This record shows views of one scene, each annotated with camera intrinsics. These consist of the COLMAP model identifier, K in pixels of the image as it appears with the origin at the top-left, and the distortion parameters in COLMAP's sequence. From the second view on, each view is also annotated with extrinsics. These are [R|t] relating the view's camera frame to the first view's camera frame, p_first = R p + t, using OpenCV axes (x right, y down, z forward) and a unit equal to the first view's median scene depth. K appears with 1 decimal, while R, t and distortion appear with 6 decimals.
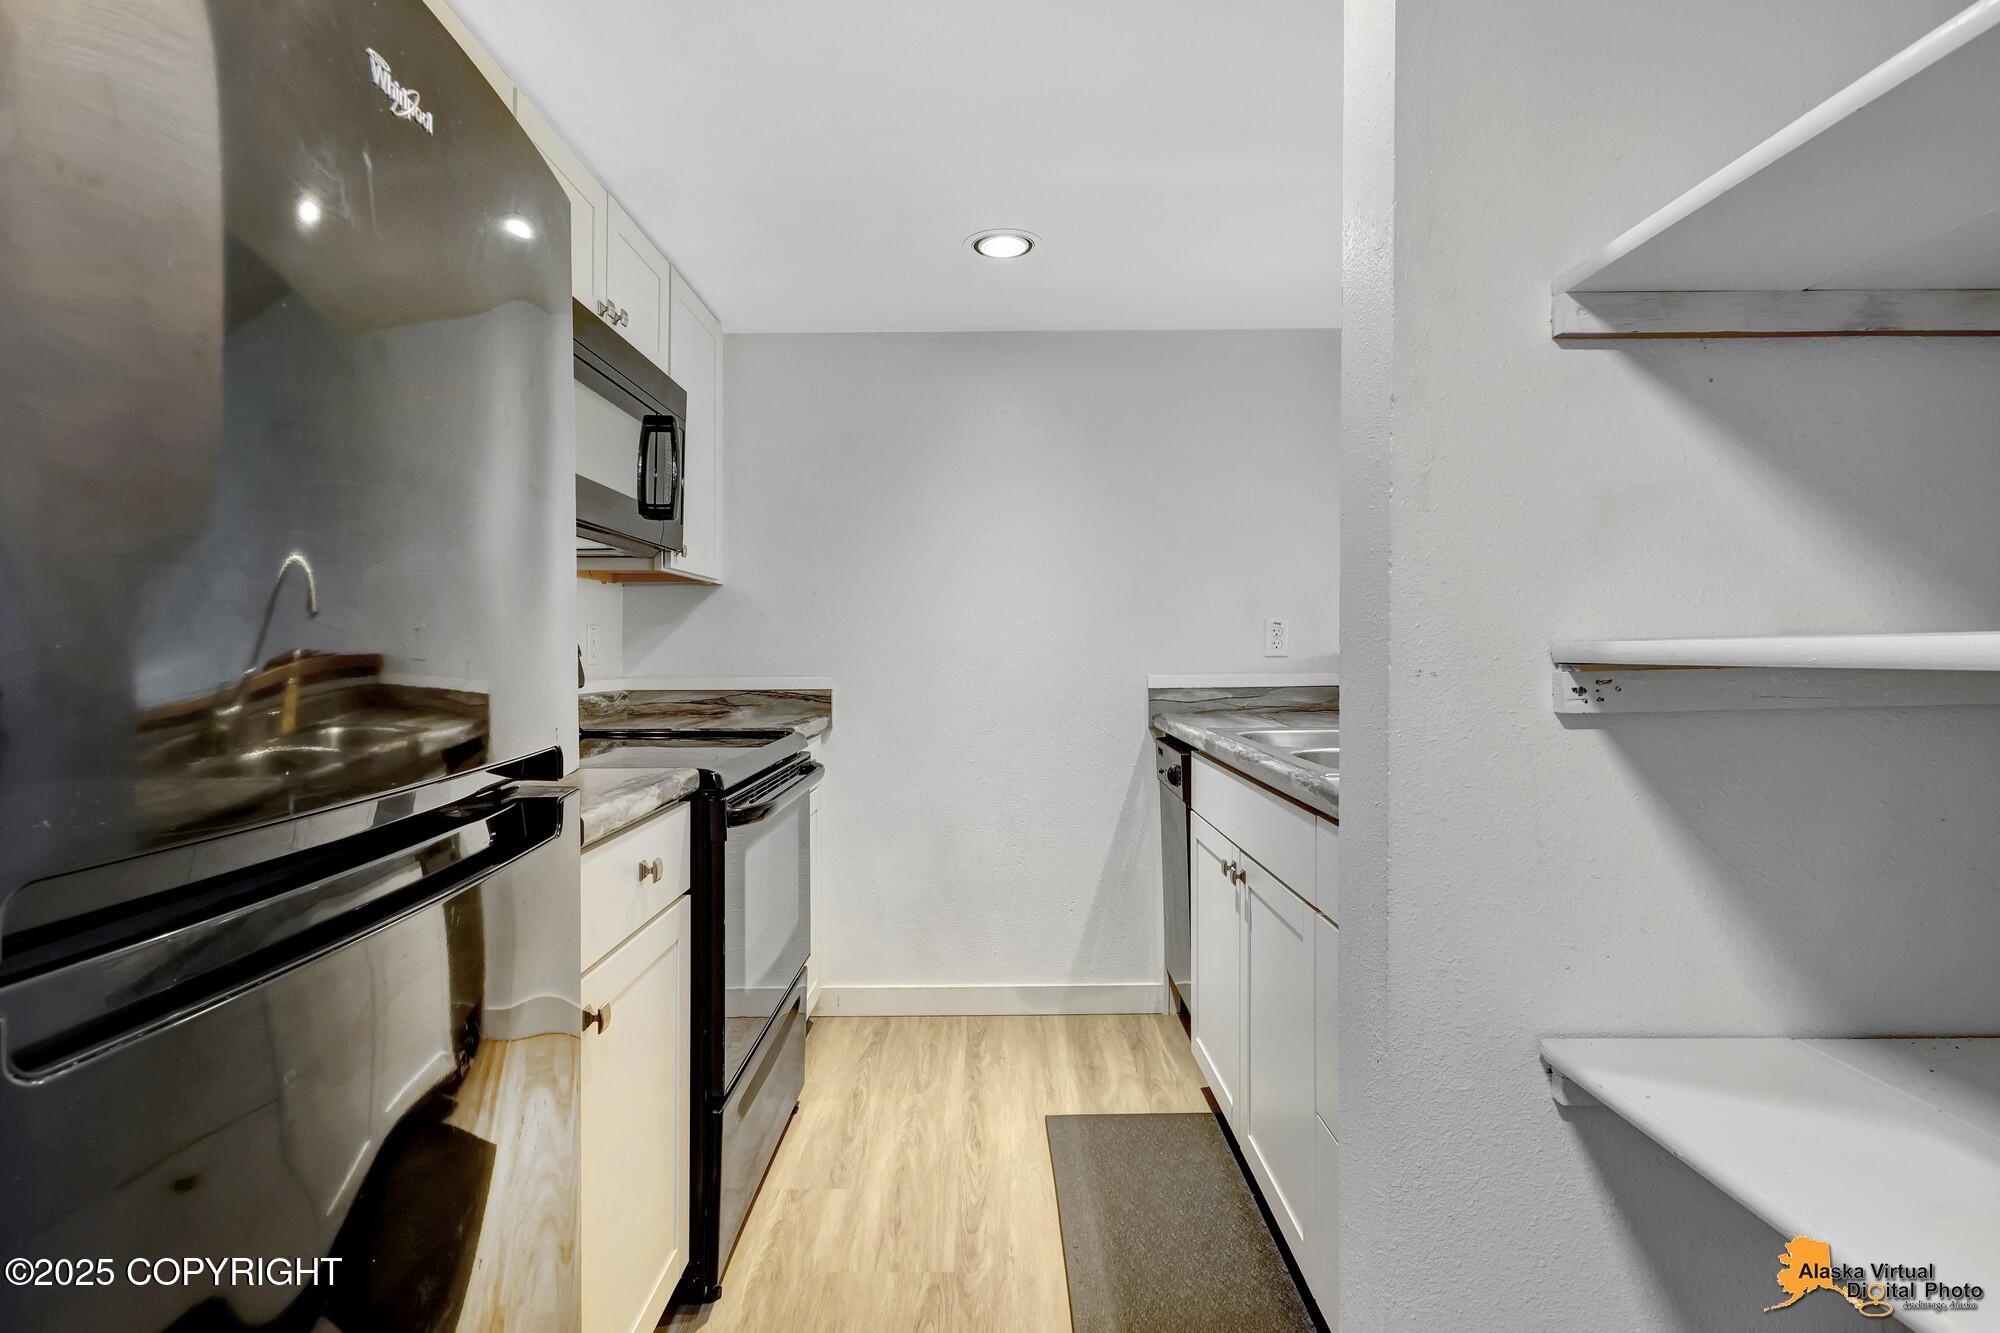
lens RADIAL K [[957.7, 0, 965.3], [0, 957.7, 670.4], [0, 0, 1]] dist [0.003823, -0.001220]
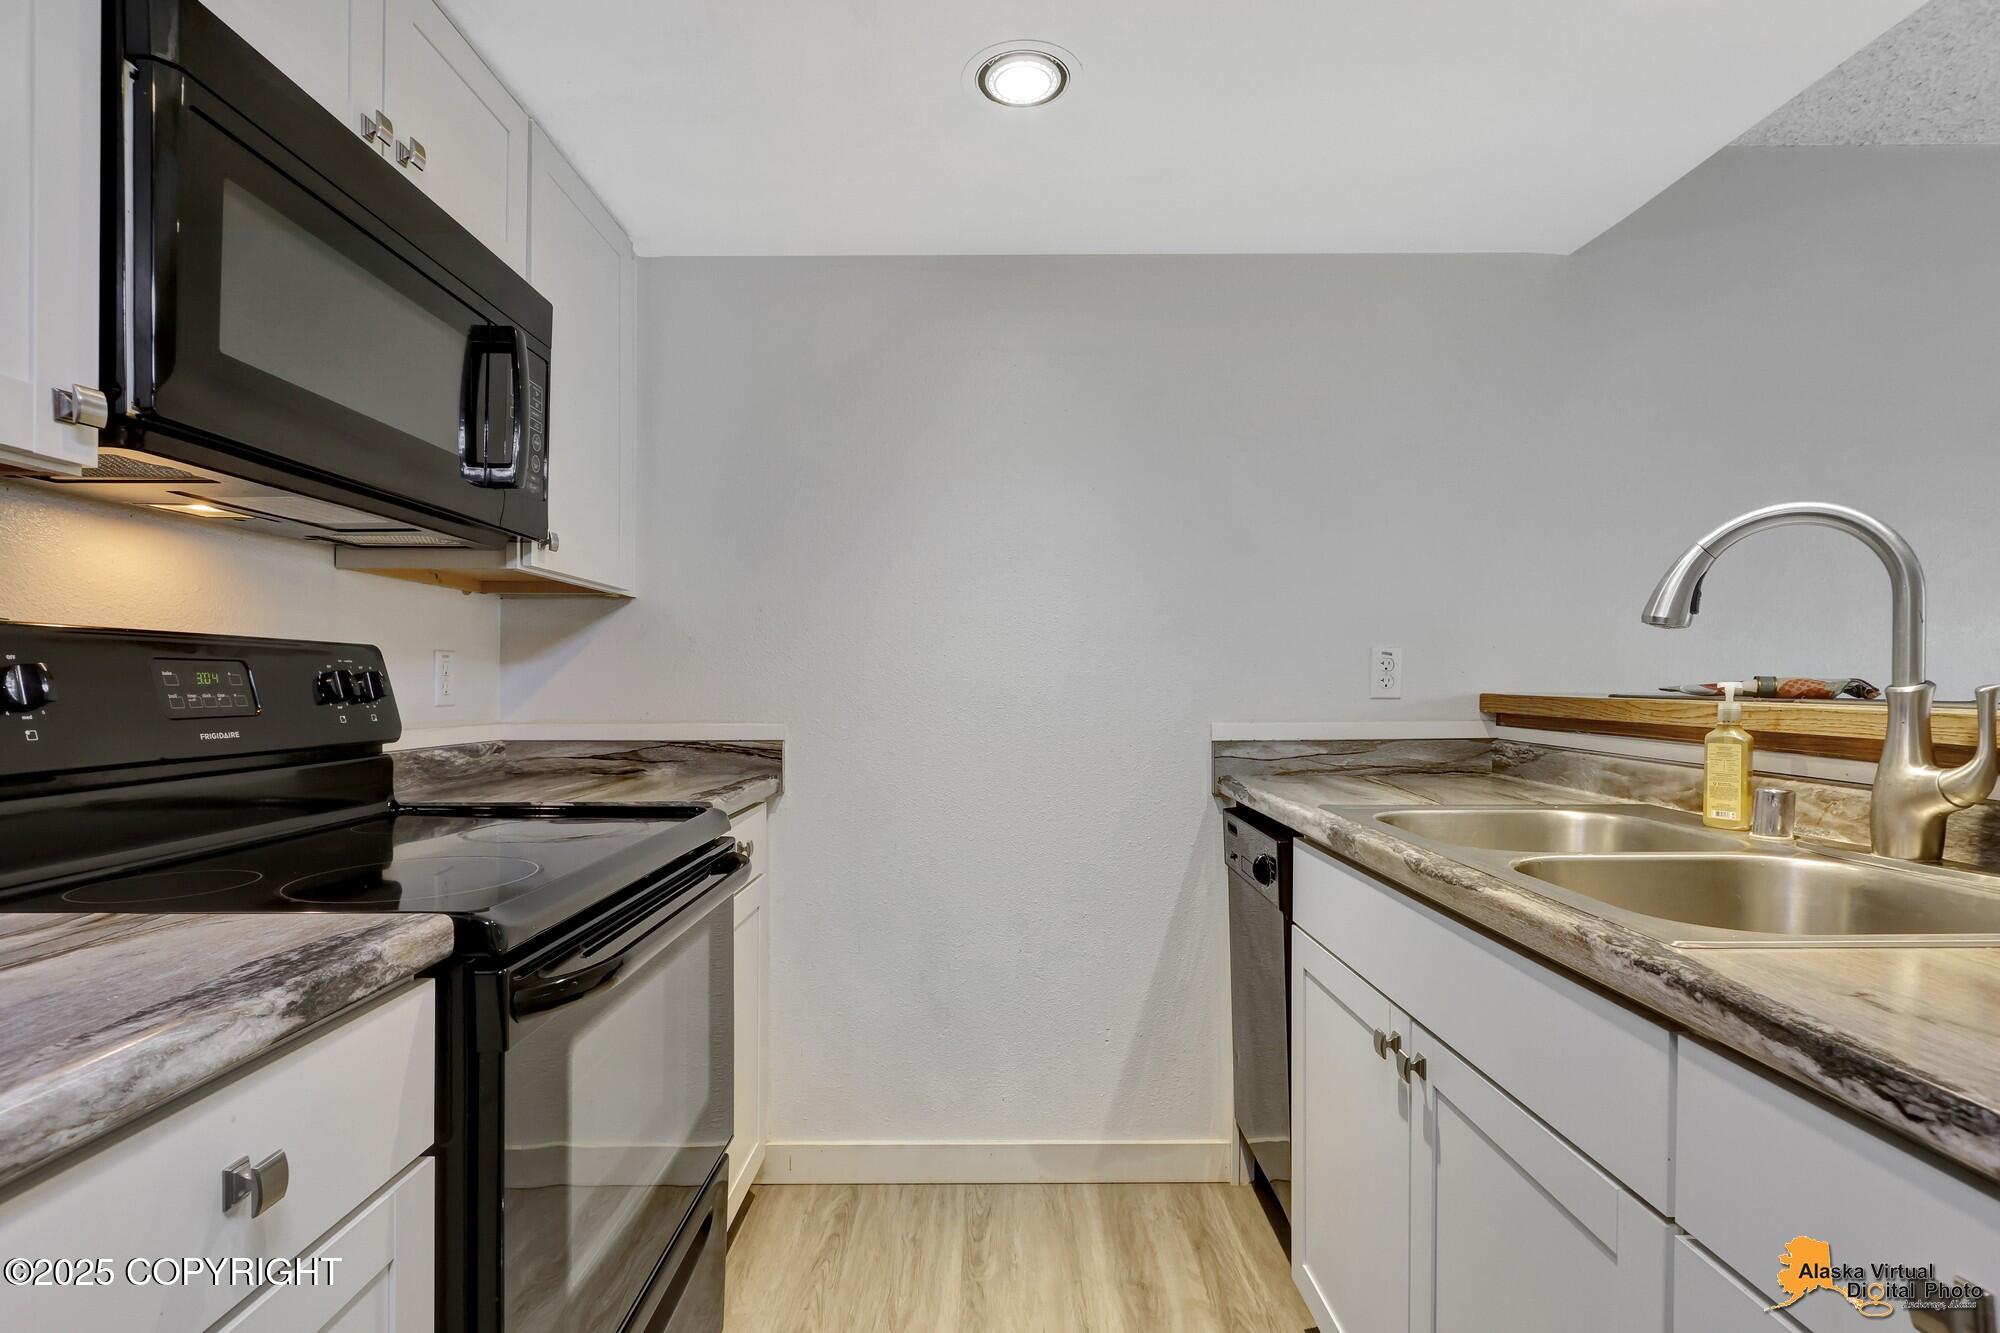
lens RADIAL K [[957.7, 0, 963.1], [0, 957.7, 704.0], [0, 0, 1]] dist [0.003823, -0.001220]
pose [[0.999986, 0.003749, -0.003829, 0.002415], [-0.003755, 0.999992, -0.001468, -0.008712], [0.003823, 0.001482, 0.999992, 0.302692]]
